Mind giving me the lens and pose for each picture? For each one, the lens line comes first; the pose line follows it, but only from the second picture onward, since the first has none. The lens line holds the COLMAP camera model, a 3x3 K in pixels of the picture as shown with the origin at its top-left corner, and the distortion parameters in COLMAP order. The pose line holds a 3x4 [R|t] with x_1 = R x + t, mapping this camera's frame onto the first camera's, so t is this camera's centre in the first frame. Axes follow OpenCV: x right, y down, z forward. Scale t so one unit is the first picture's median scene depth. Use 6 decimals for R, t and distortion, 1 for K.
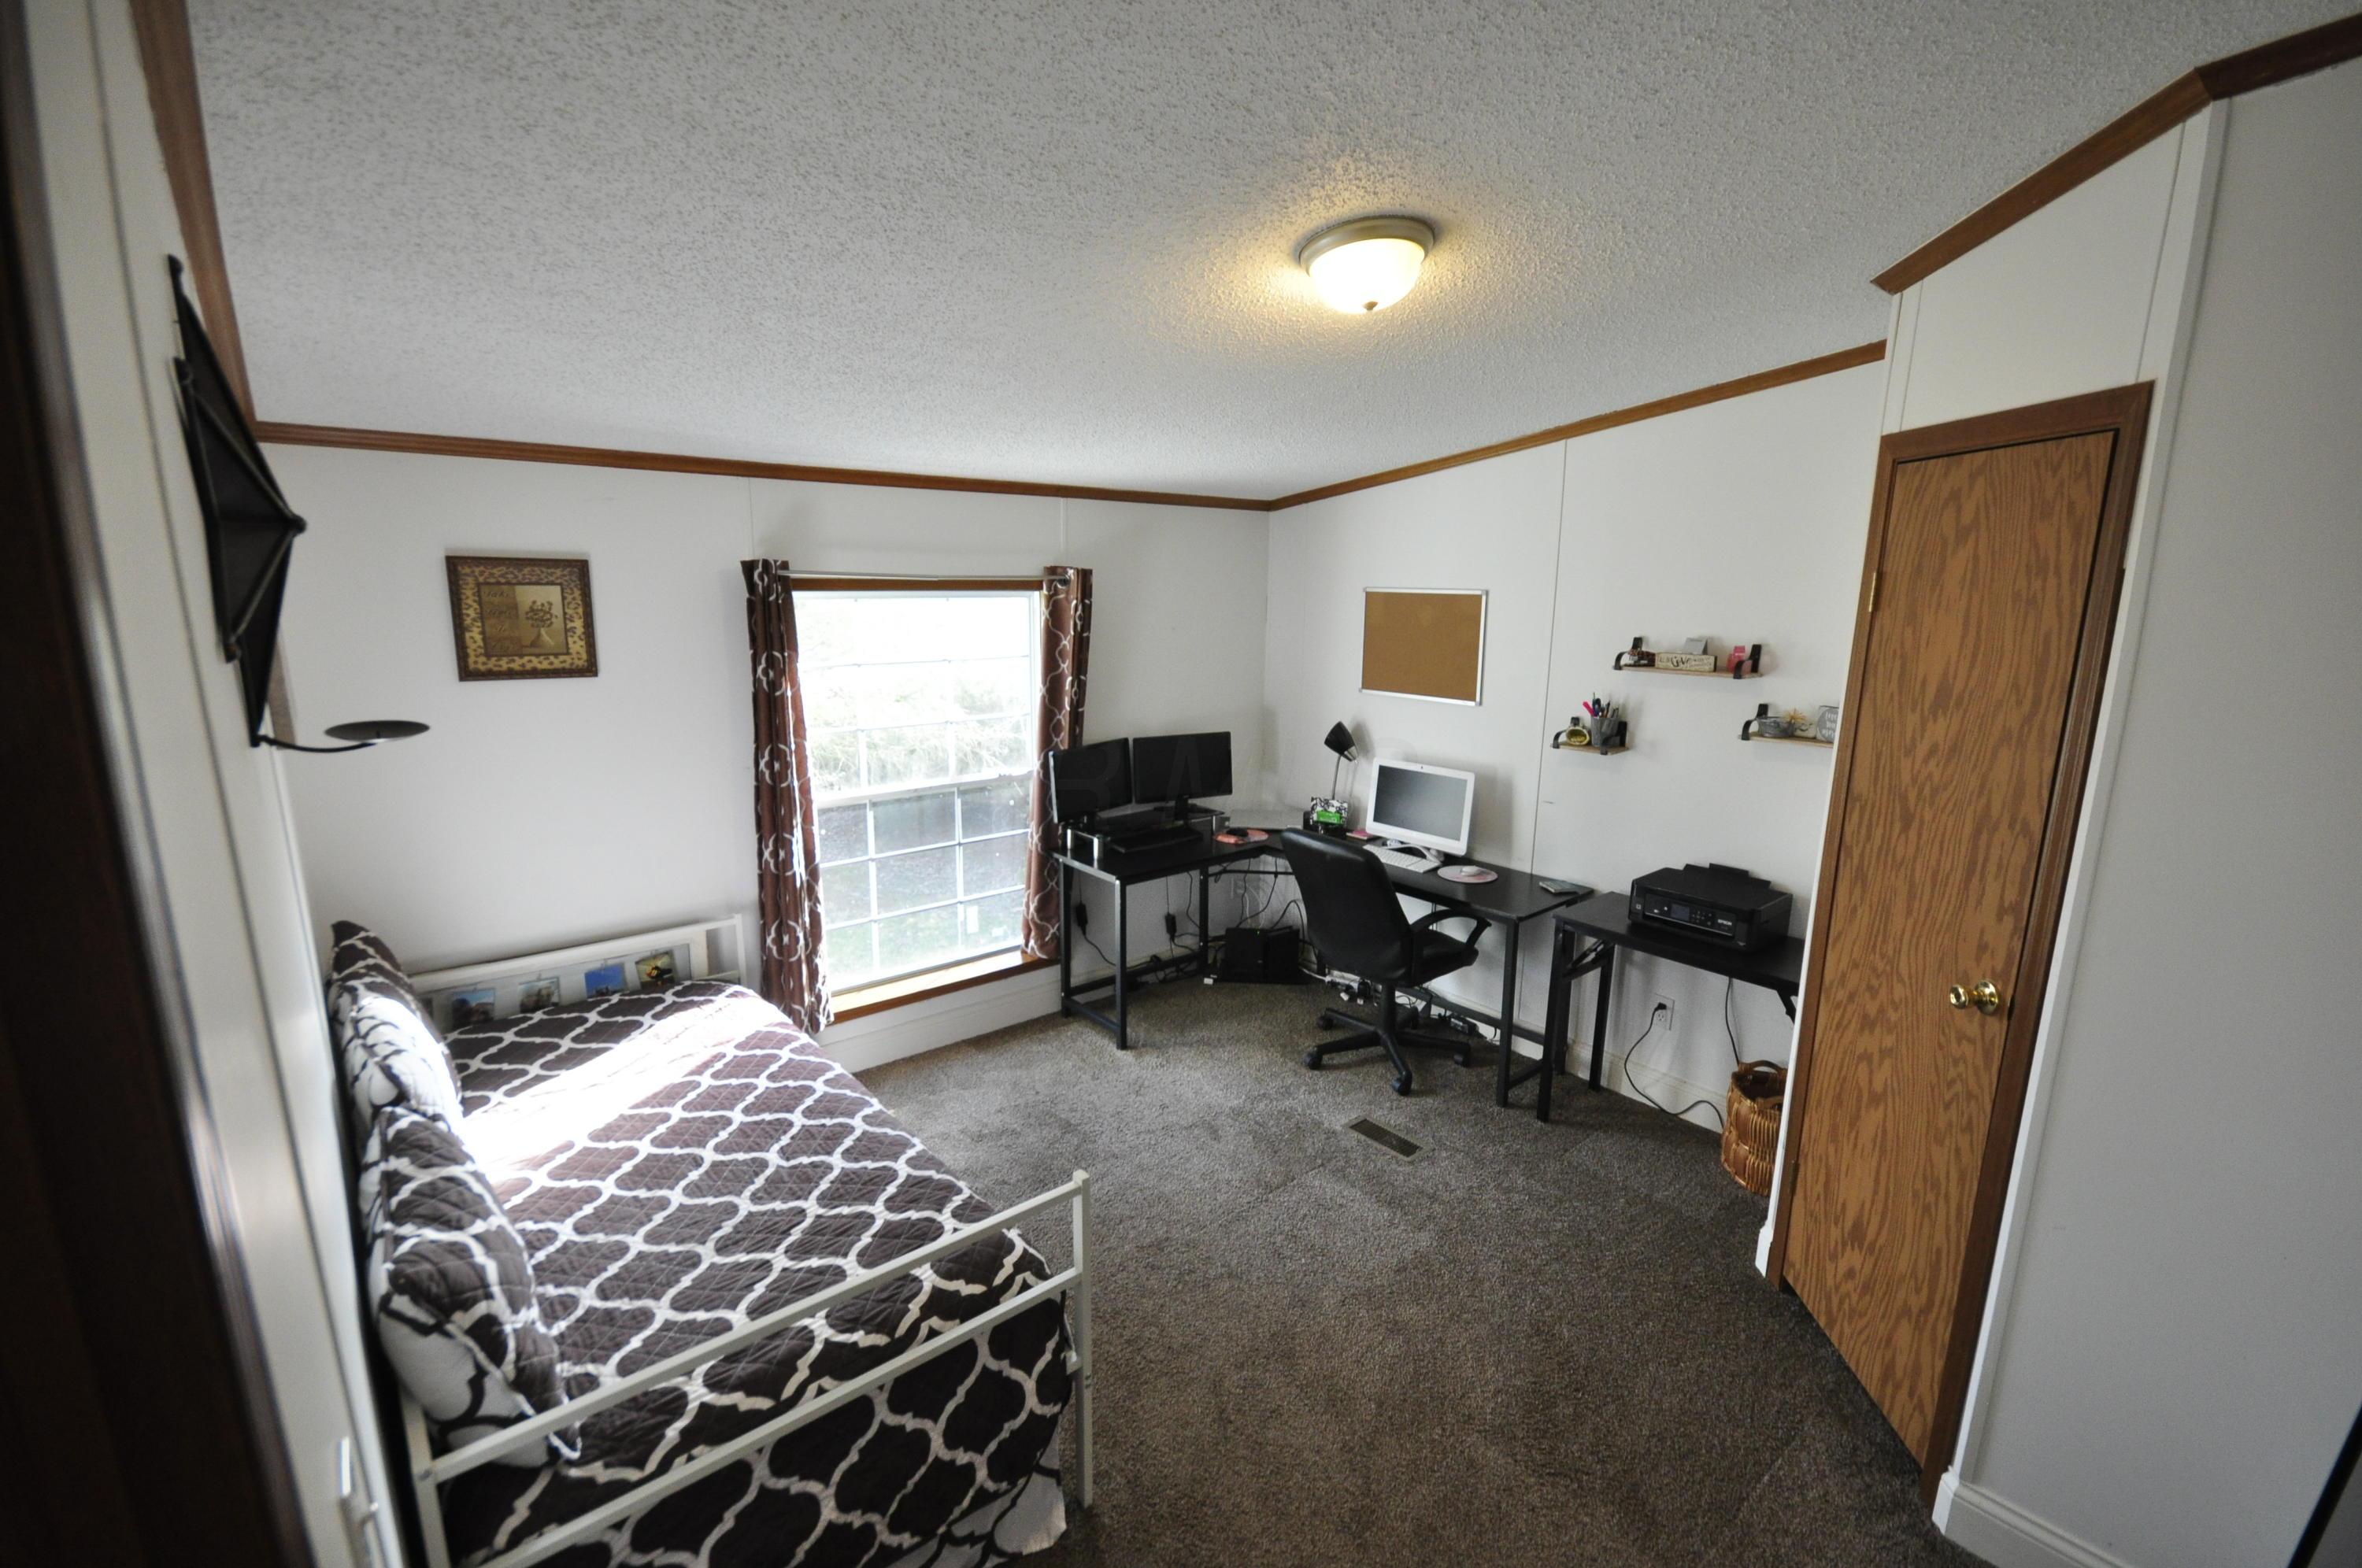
lens RADIAL K [[1038.8, 0, 1181.0], [0, 1038.8, 784.0], [0, 0, 1]] dist [-0.000614, -0.000705]
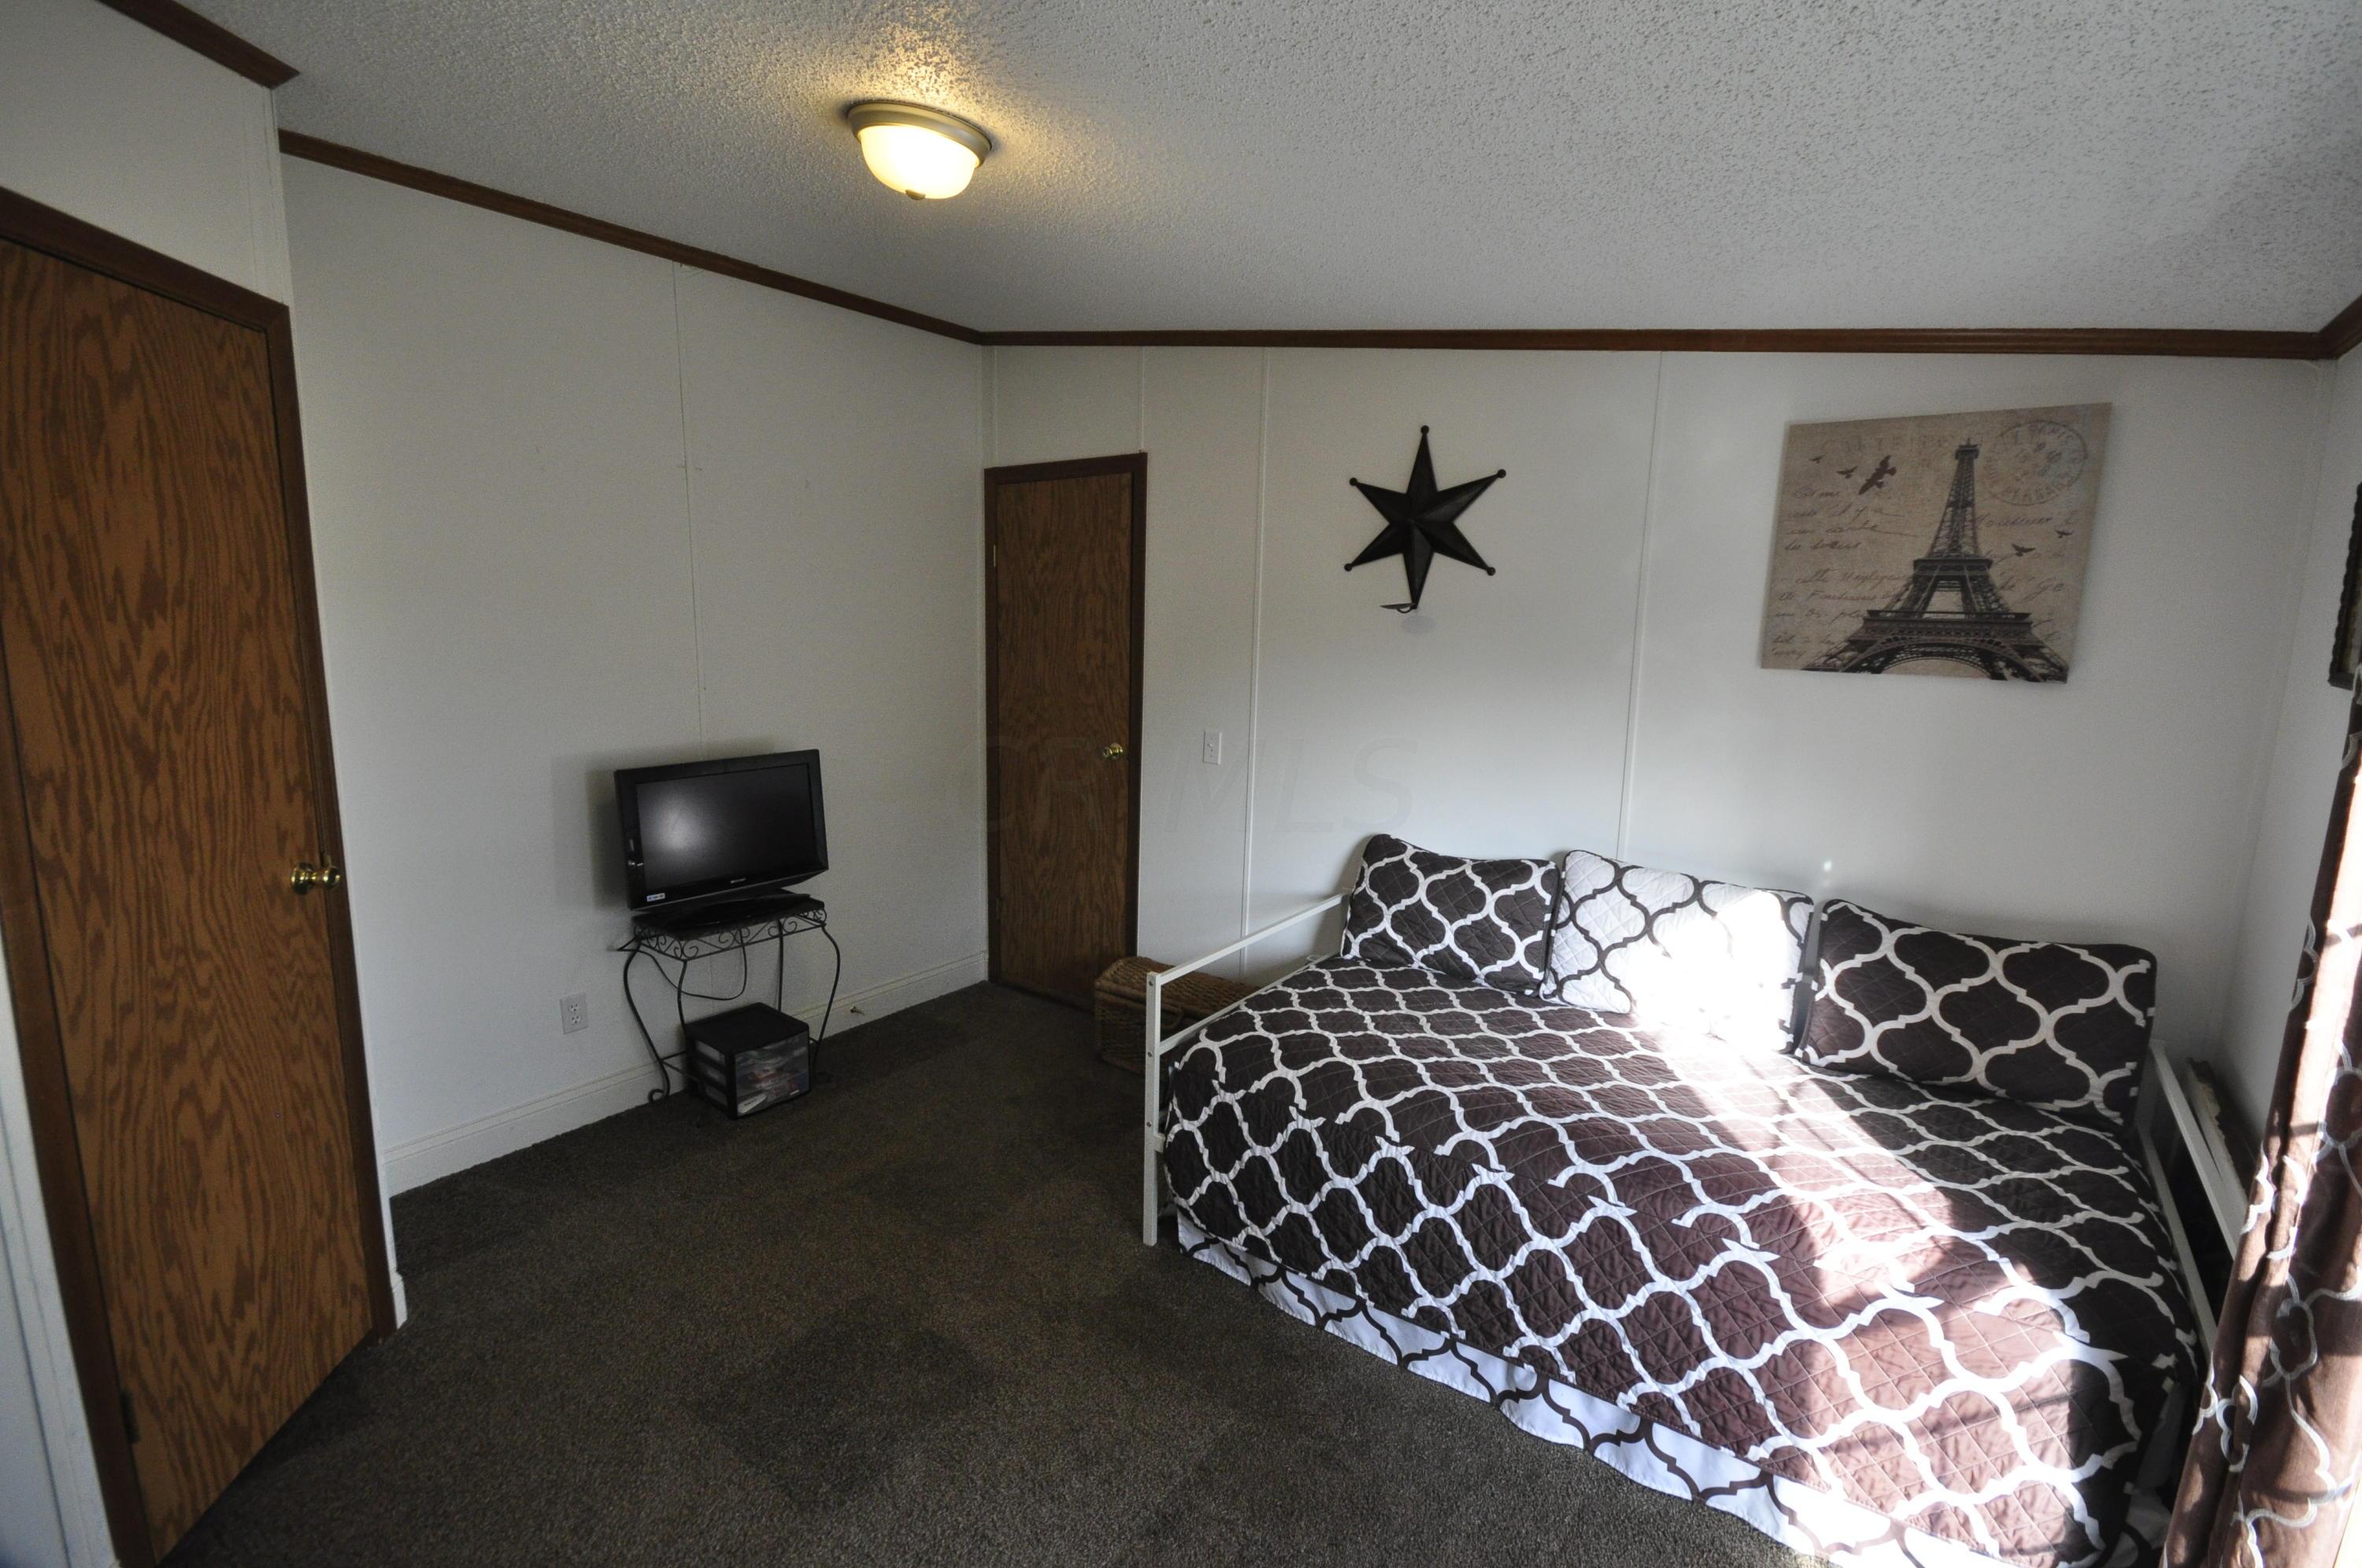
lens RADIAL K [[1038.8, 0, 1181.0], [0, 1038.8, 784.0], [0, 0, 1]] dist [-0.000614, -0.000705]
pose [[-0.976078, 0.007863, -0.217278, 0.141065], [-0.070944, 0.933131, 0.352468, -0.283358], [0.205520, 0.359450, -0.910251, 1.933833]]
